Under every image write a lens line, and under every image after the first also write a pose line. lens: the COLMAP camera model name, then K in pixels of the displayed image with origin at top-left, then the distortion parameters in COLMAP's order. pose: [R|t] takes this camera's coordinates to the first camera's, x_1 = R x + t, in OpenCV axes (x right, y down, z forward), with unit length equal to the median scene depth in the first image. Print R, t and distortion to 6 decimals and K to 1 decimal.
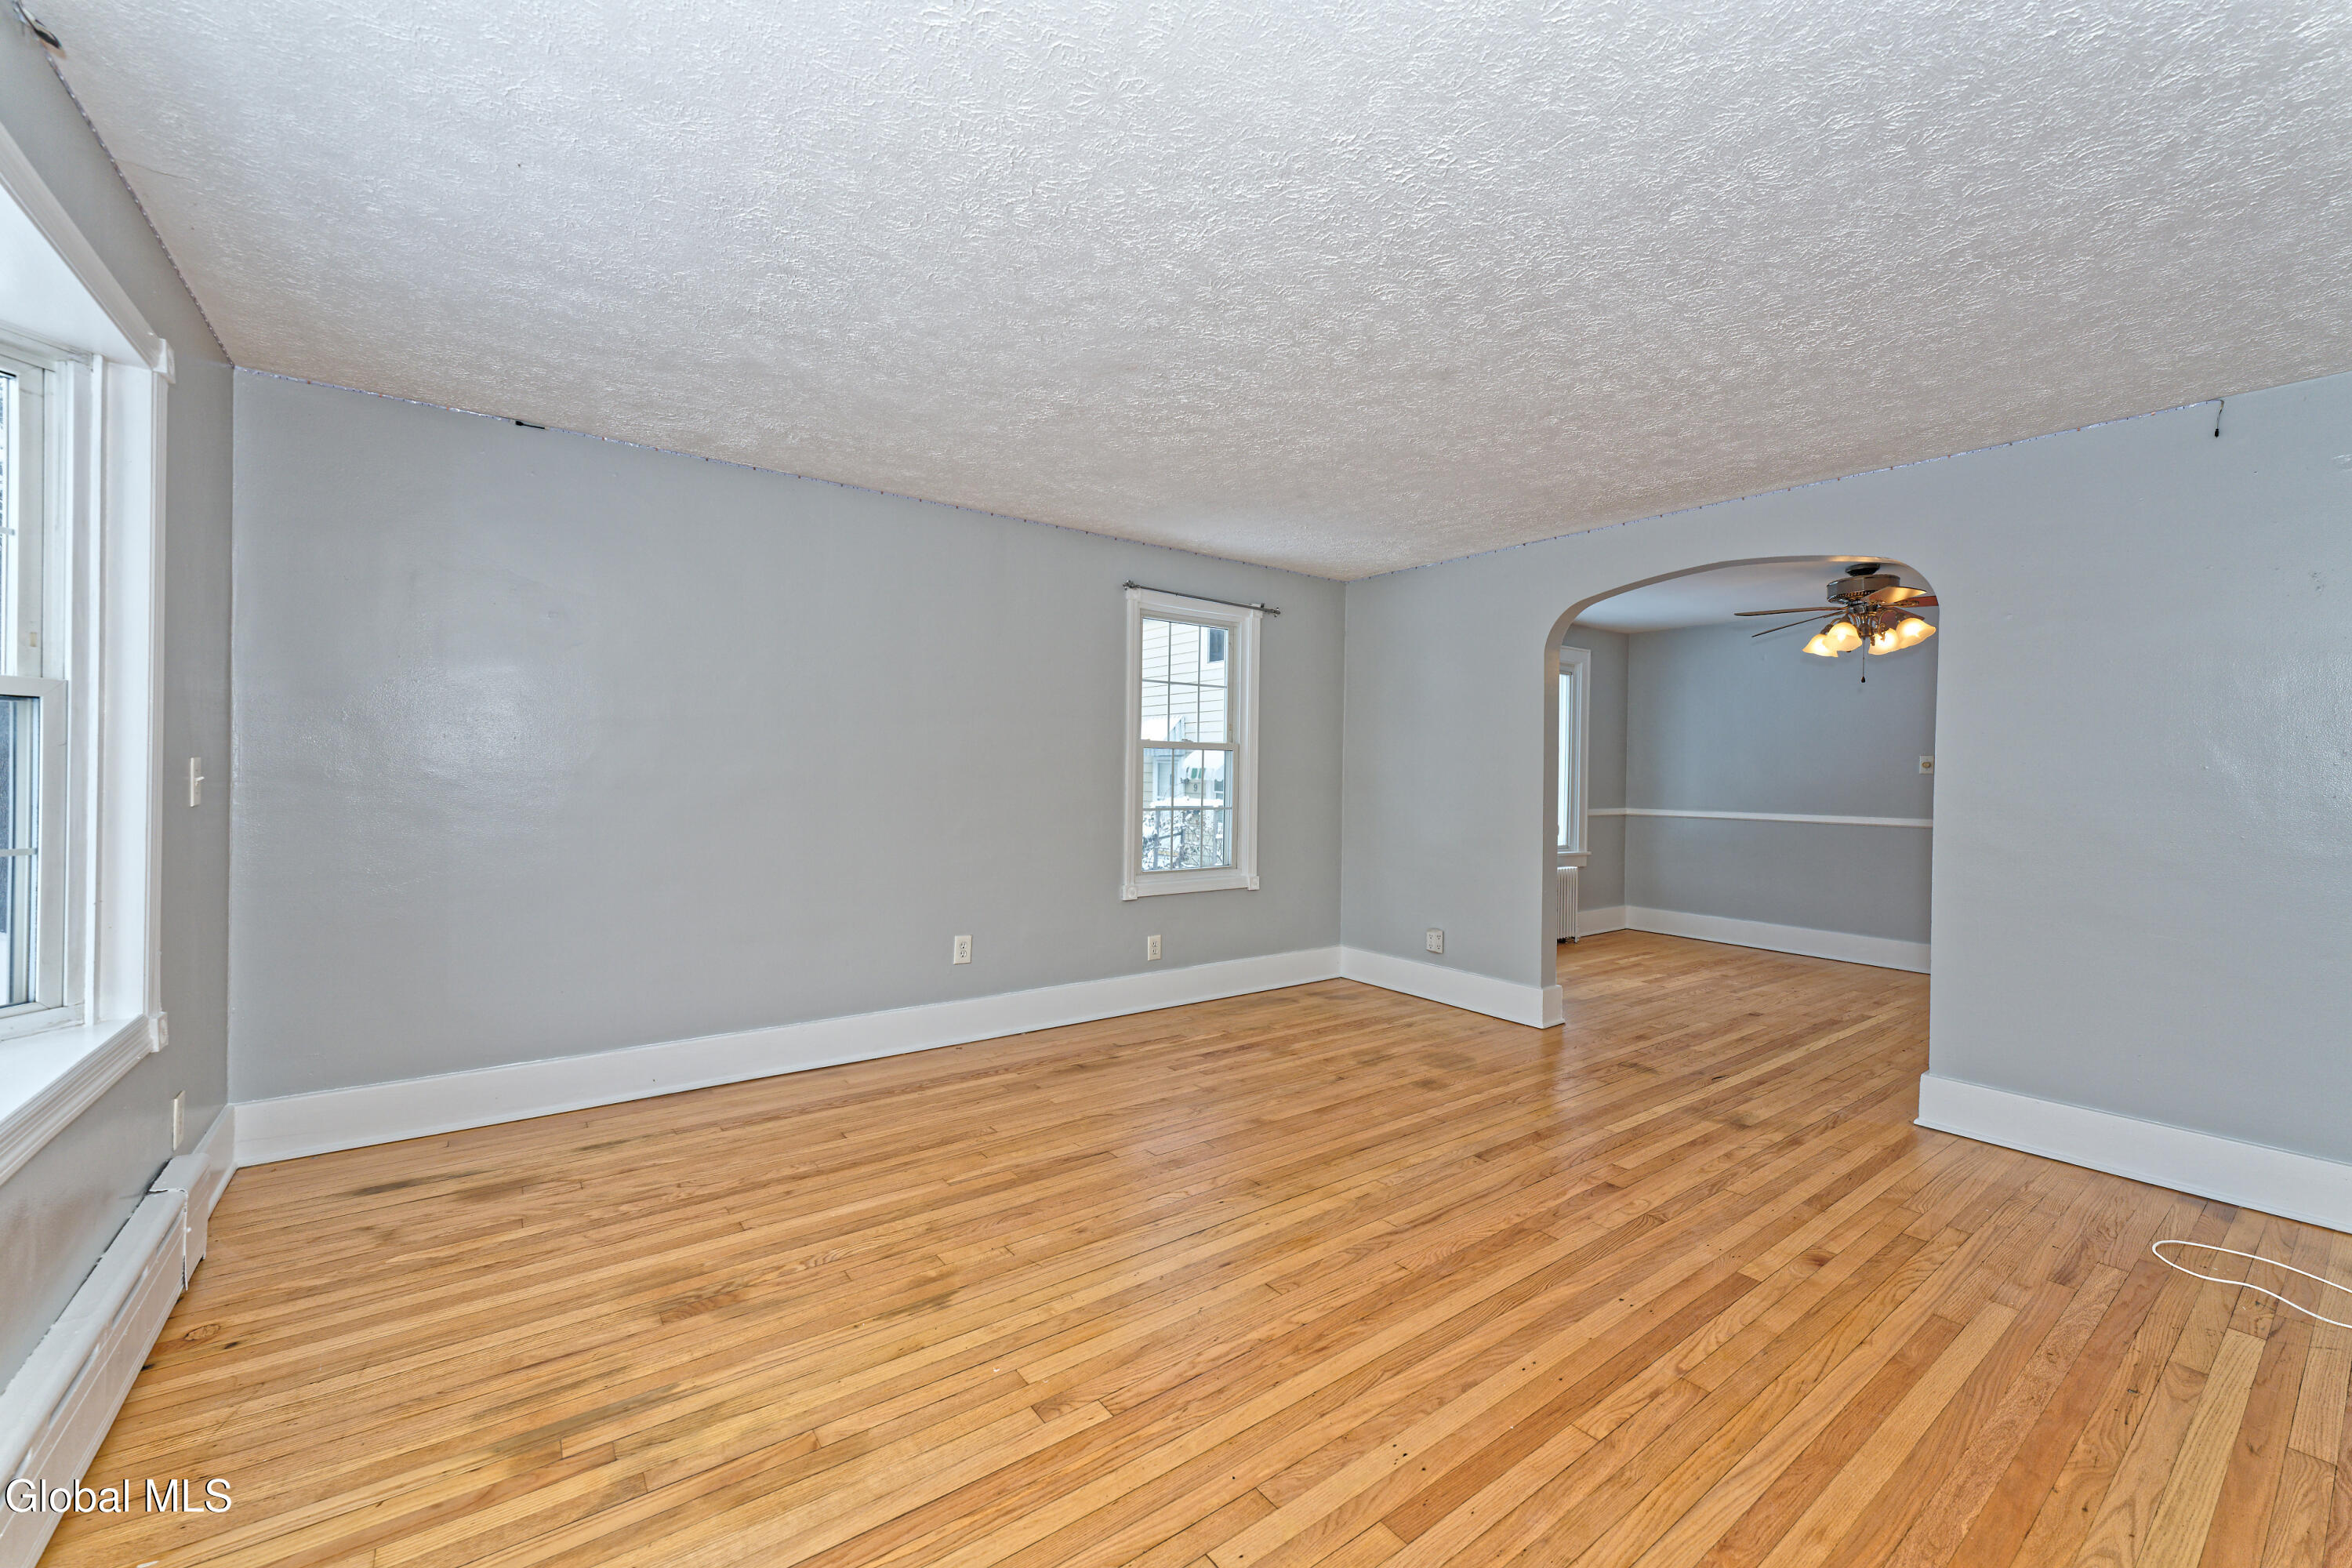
lens RADIAL K [[944.0, 0, 1191.4], [0, 944.0, 781.3], [0, 0, 1]] dist [0.008259, -0.000206]
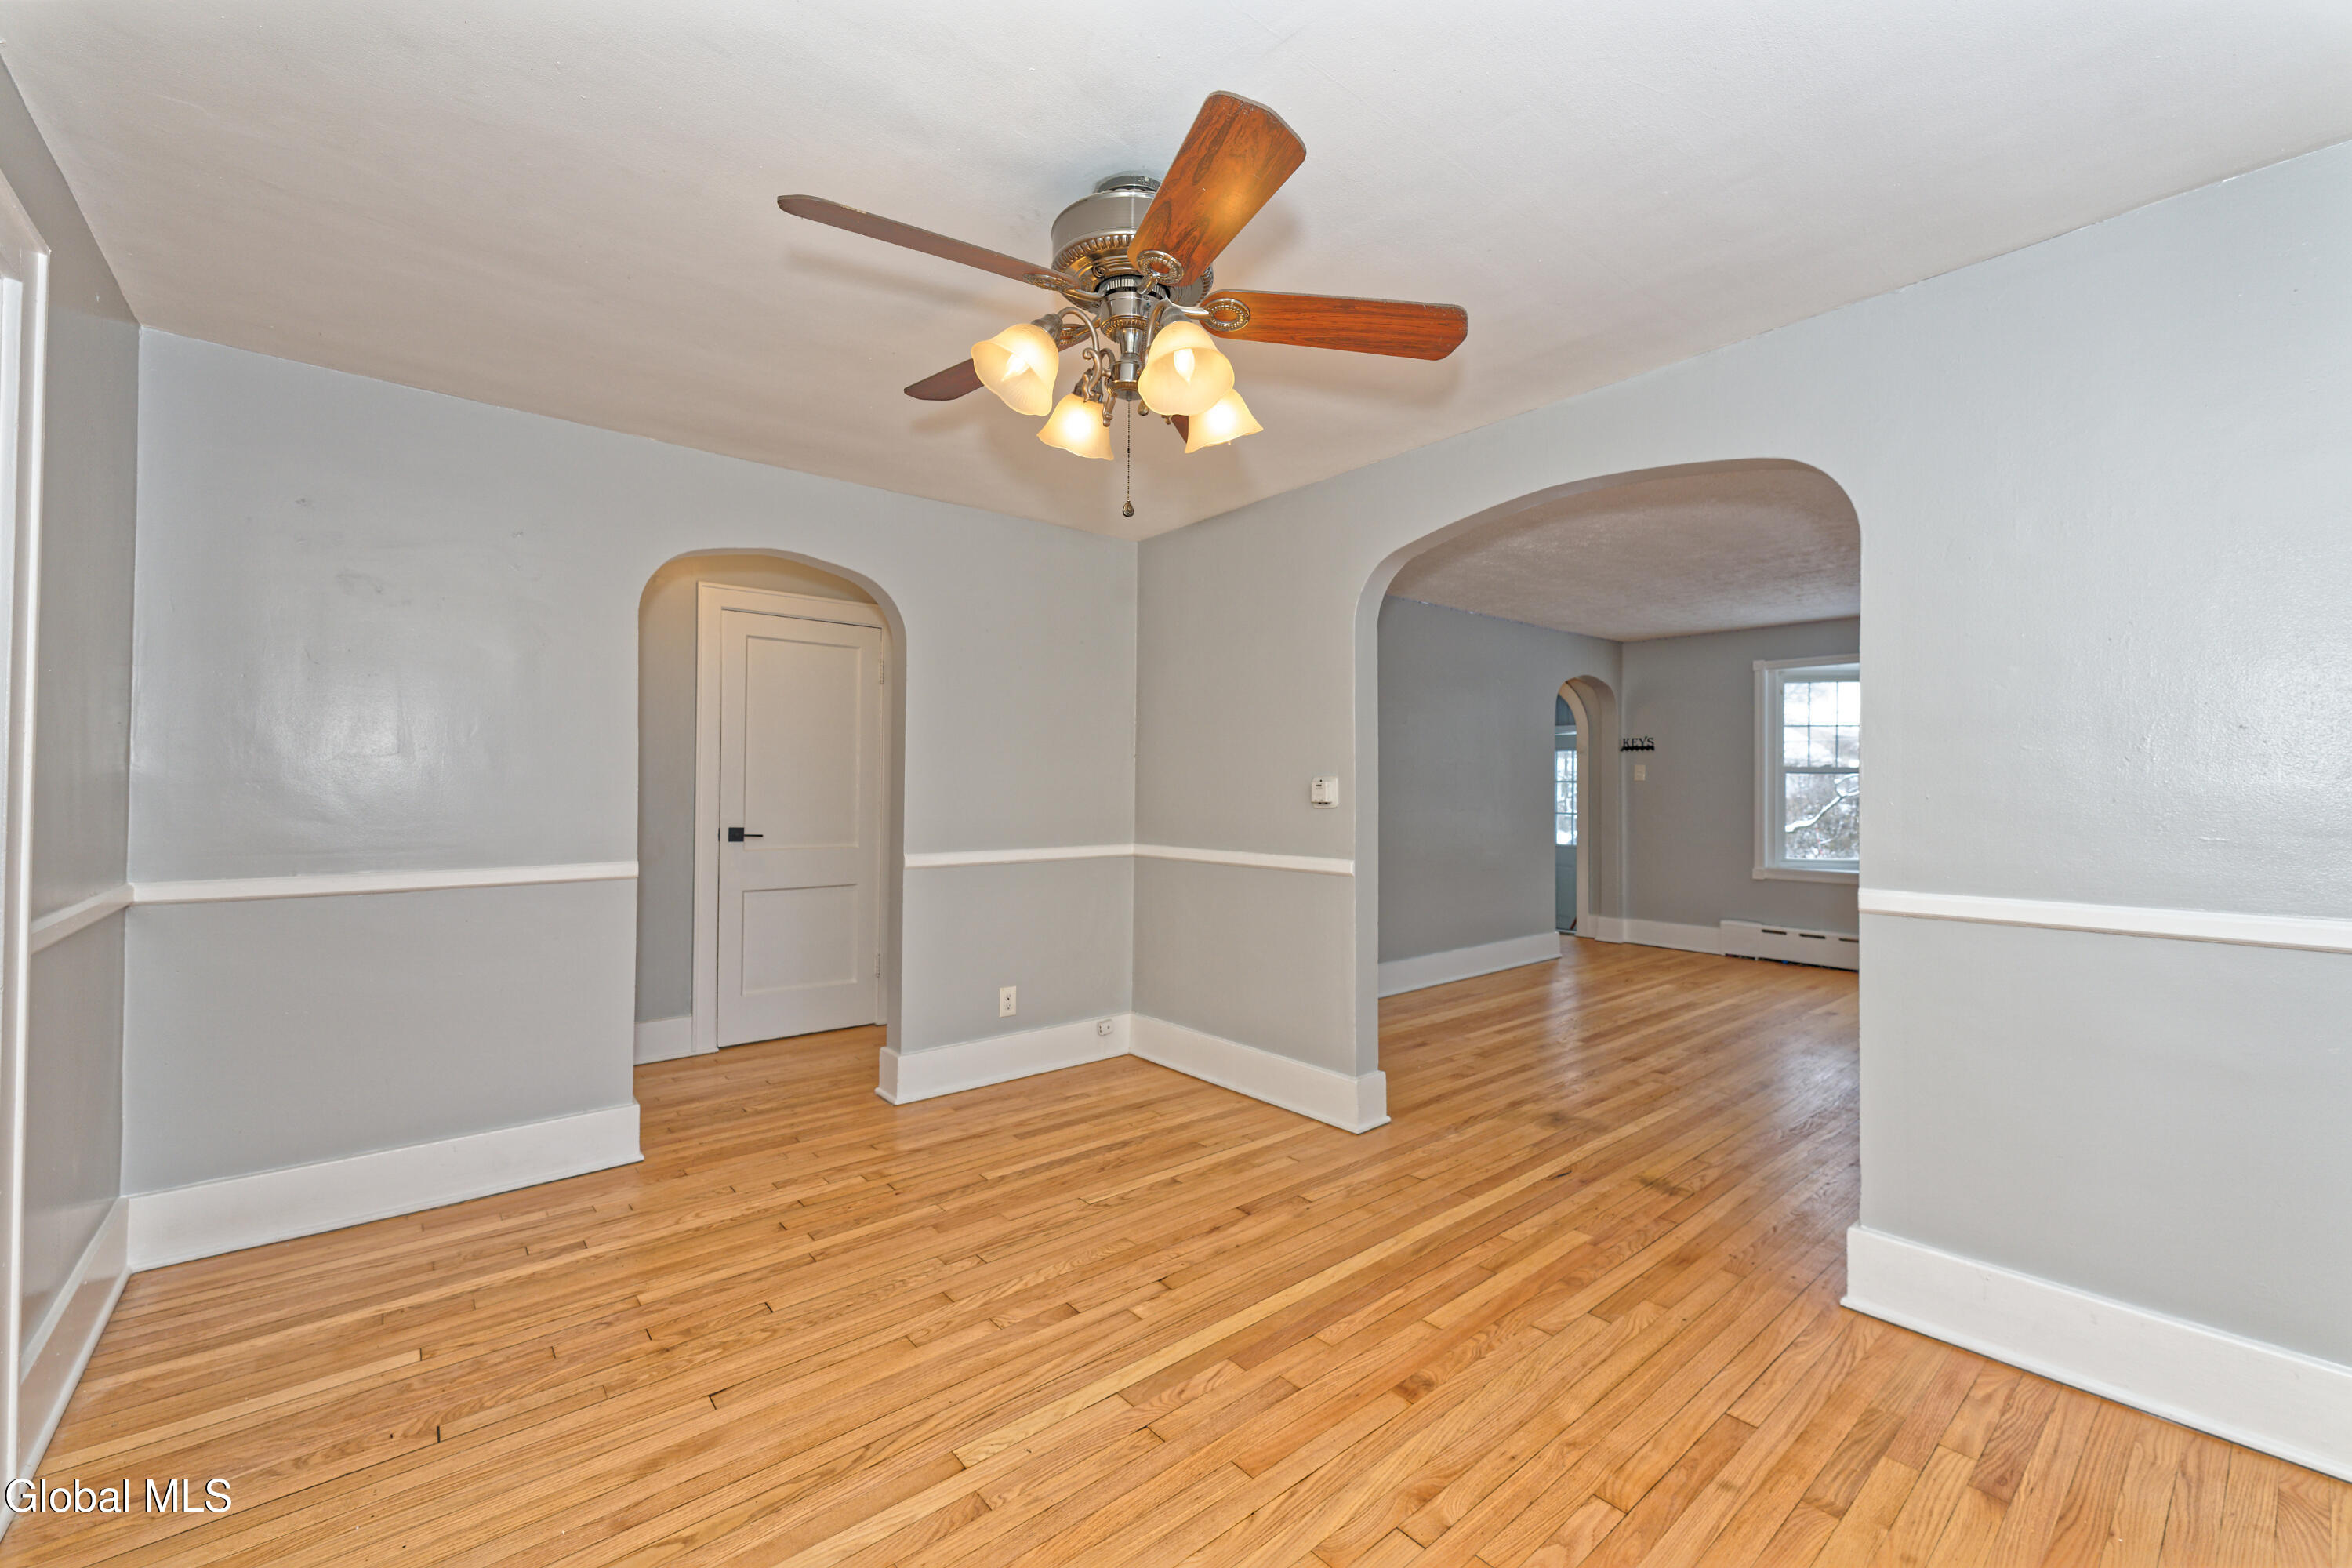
lens RADIAL K [[944.0, 0, 1191.4], [0, 944.0, 781.3], [0, 0, 1]] dist [0.008259, -0.000206]
pose [[-0.998646, -0.017516, -0.048985, 1.264964], [-0.017626, 0.999843, 0.001817, -0.008716], [0.048946, 0.002678, -0.998798, 2.462788]]
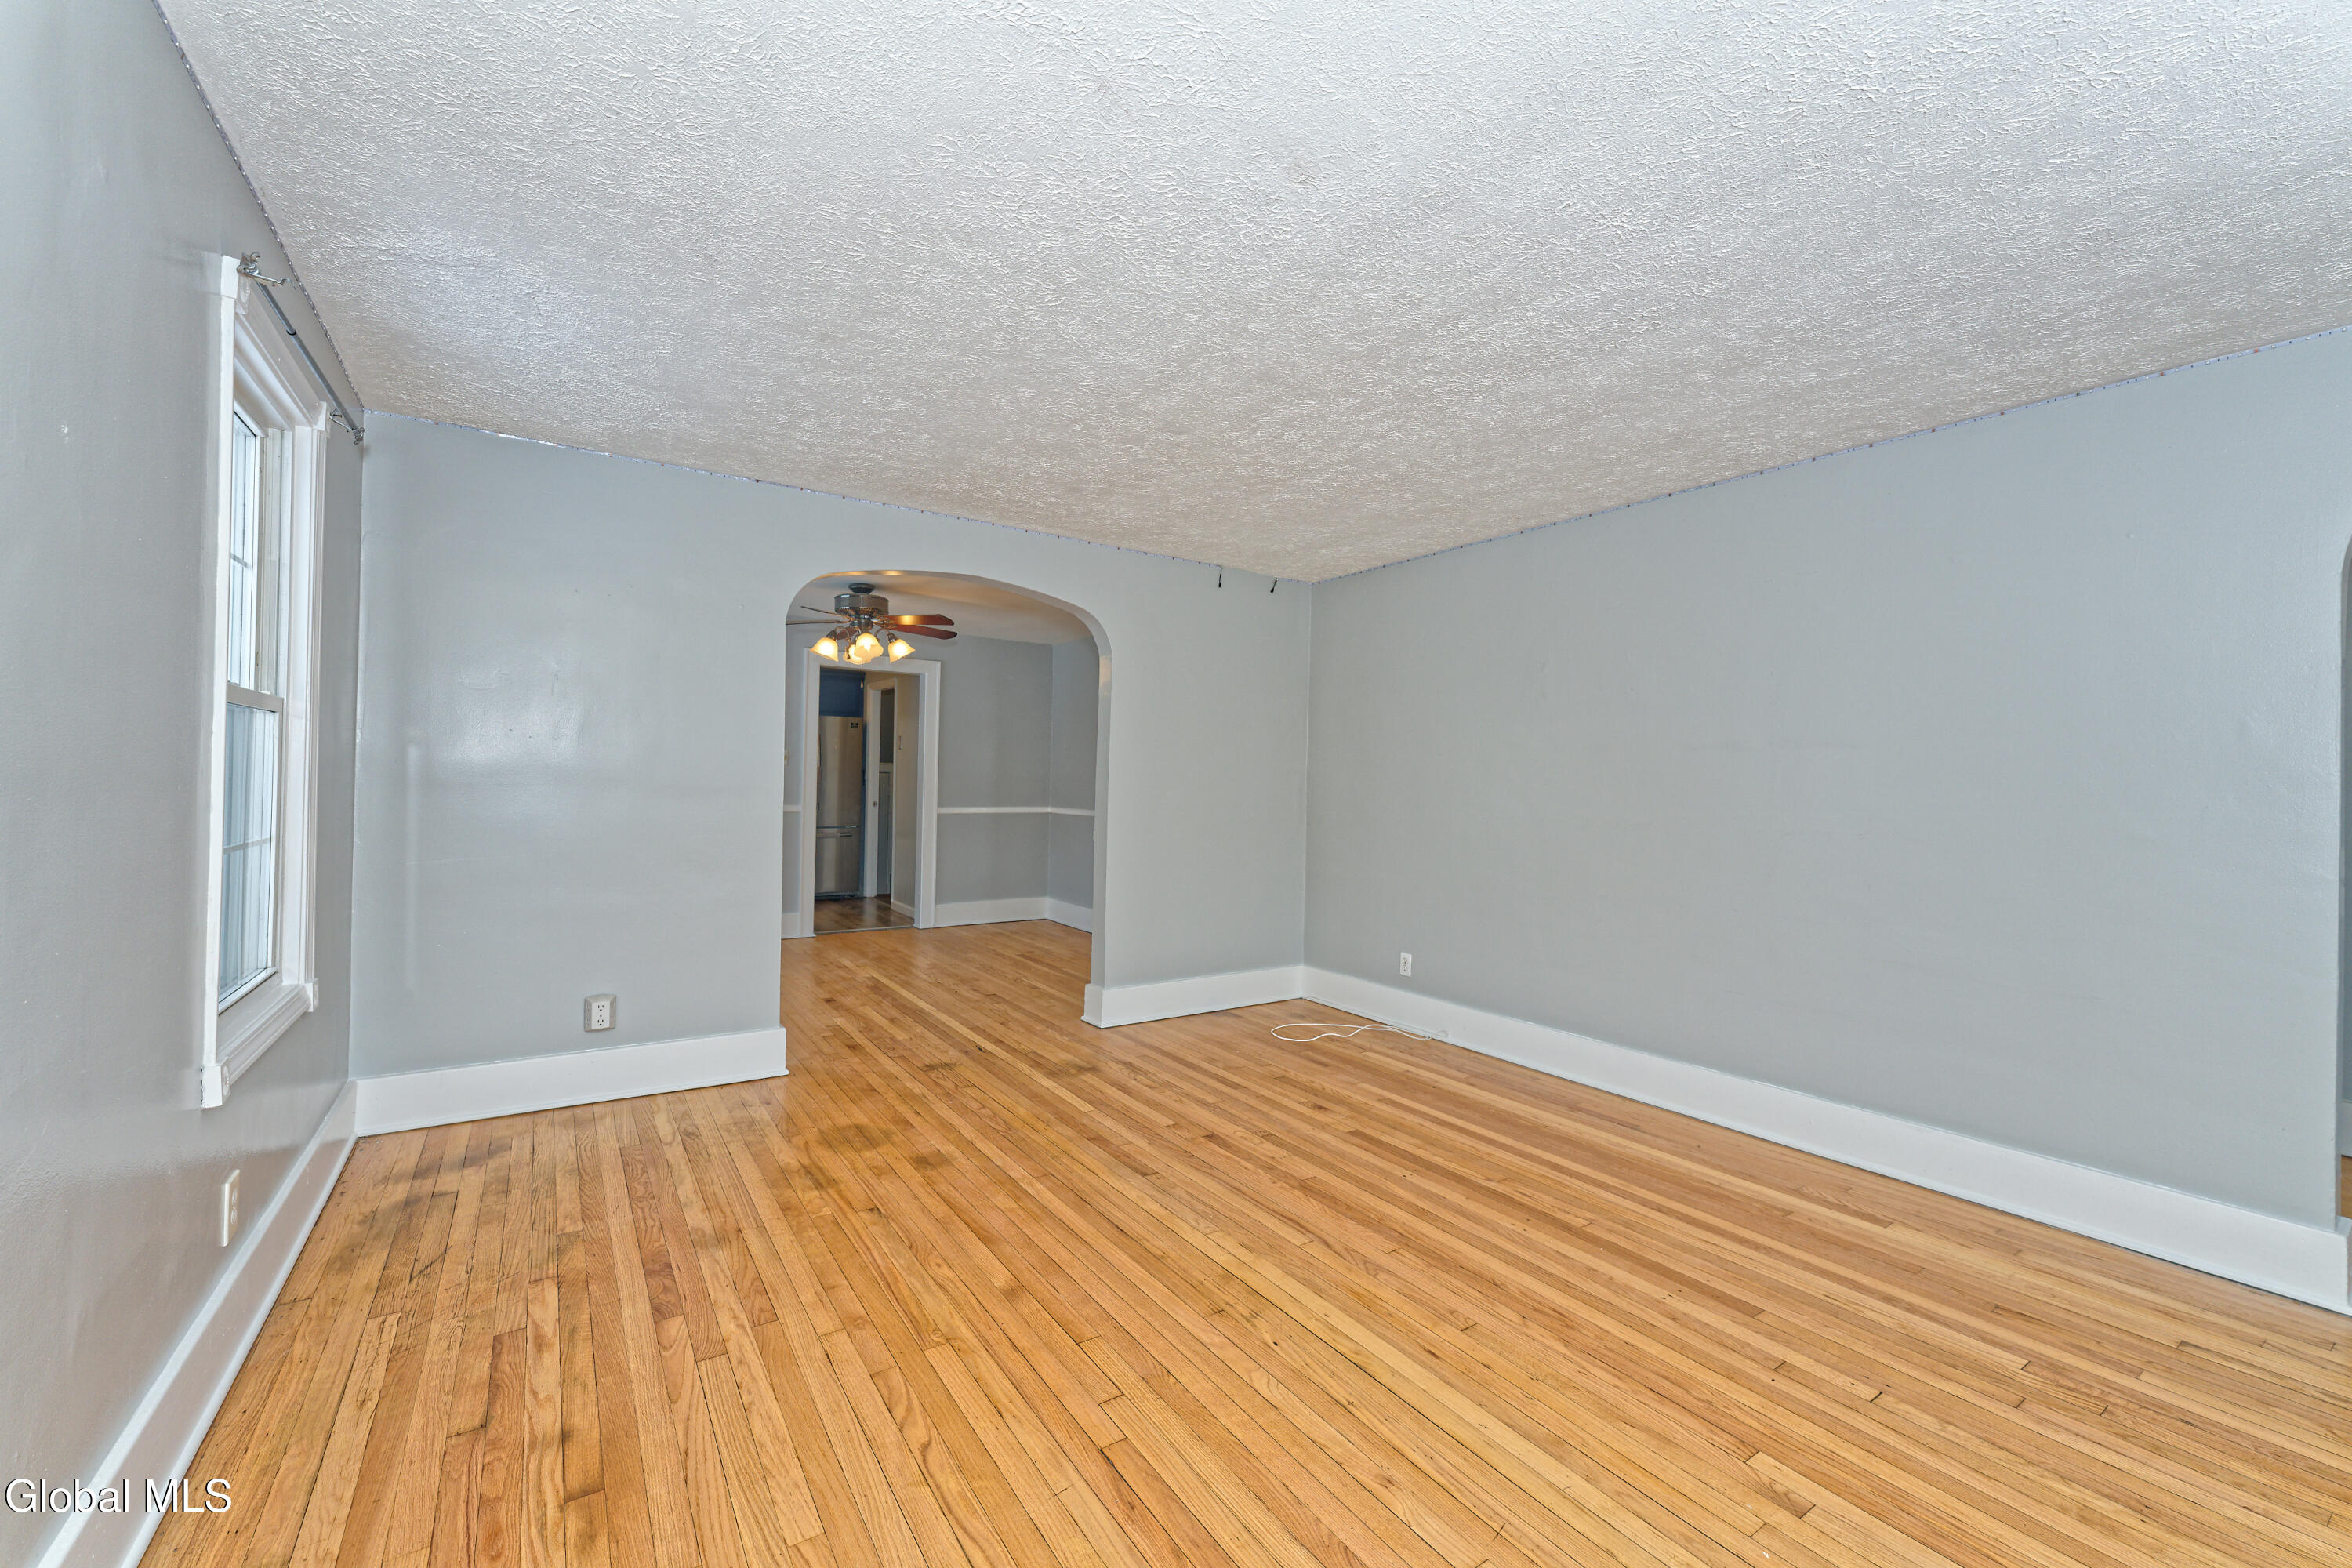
lens RADIAL K [[921.8, 0, 1164.4], [0, 921.8, 781.3], [0, 0, 1]] dist [0.006435, -0.000215]
pose [[0.063647, -0.012834, 0.997890, -0.693506], [-0.010035, 0.999859, 0.013499, -0.021409], [-0.997922, -0.010873, 0.063510, 1.010515]]
